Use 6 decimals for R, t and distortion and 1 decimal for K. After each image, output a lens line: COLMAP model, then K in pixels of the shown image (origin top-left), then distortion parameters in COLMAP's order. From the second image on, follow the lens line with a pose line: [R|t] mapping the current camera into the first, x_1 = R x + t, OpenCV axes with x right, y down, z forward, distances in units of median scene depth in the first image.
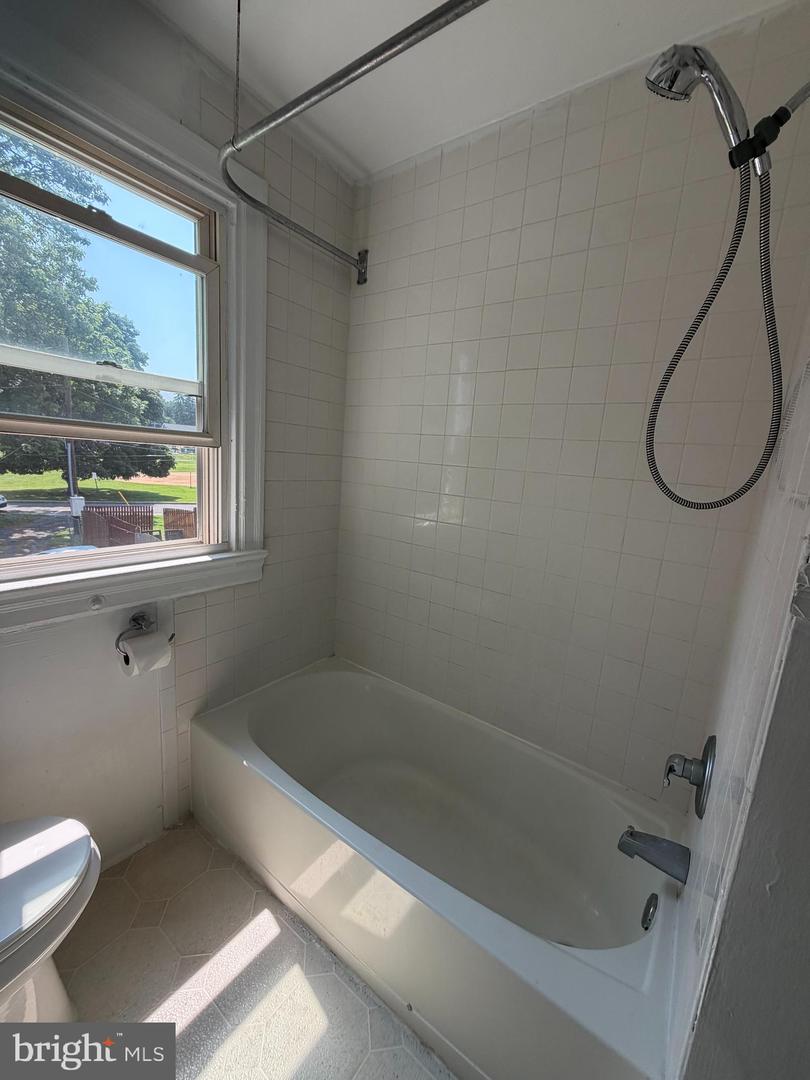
lens RADIAL K [[427.8, 0, 405.5], [0, 427.8, 539.3], [0, 0, 1]] dist [0.001056, -0.000029]
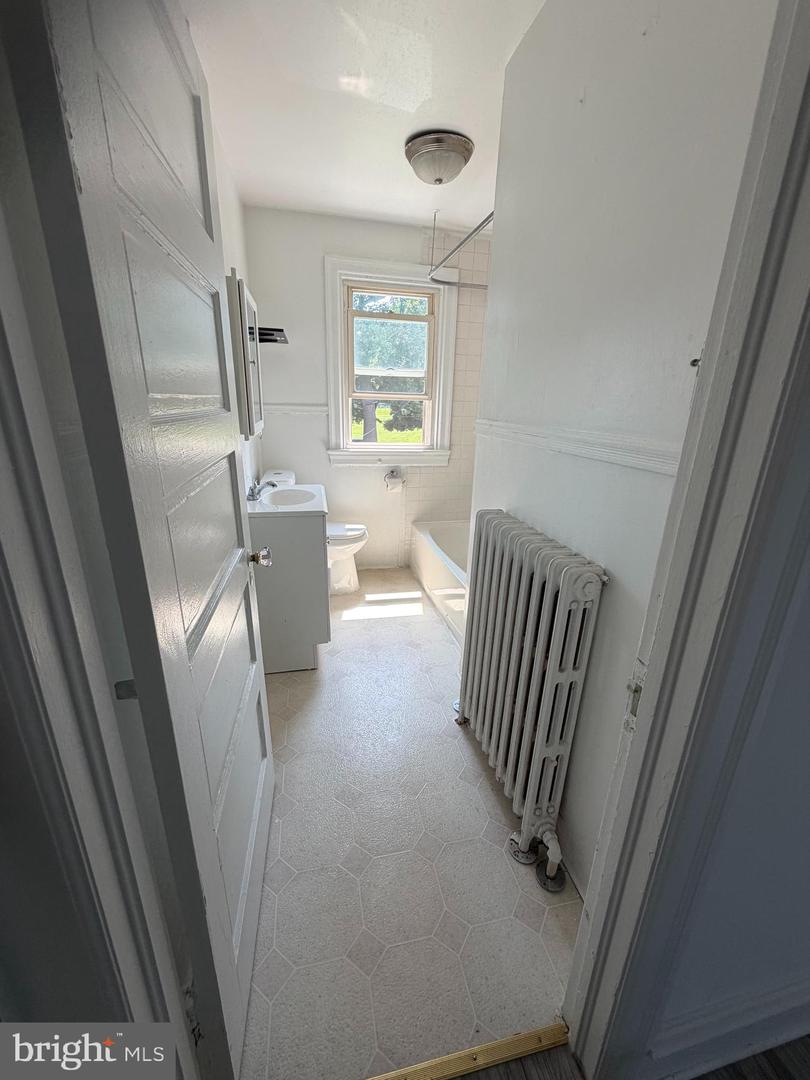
lens RADIAL K [[427.8, 0, 405.7], [0, 427.8, 540.7], [0, 0, 1]] dist [0.001056, -0.000029]
pose [[0.744362, 0.150975, -0.650486, 1.087604], [-0.086053, 0.987672, 0.130762, 0.238868], [0.662209, -0.041358, 0.748177, -0.828625]]
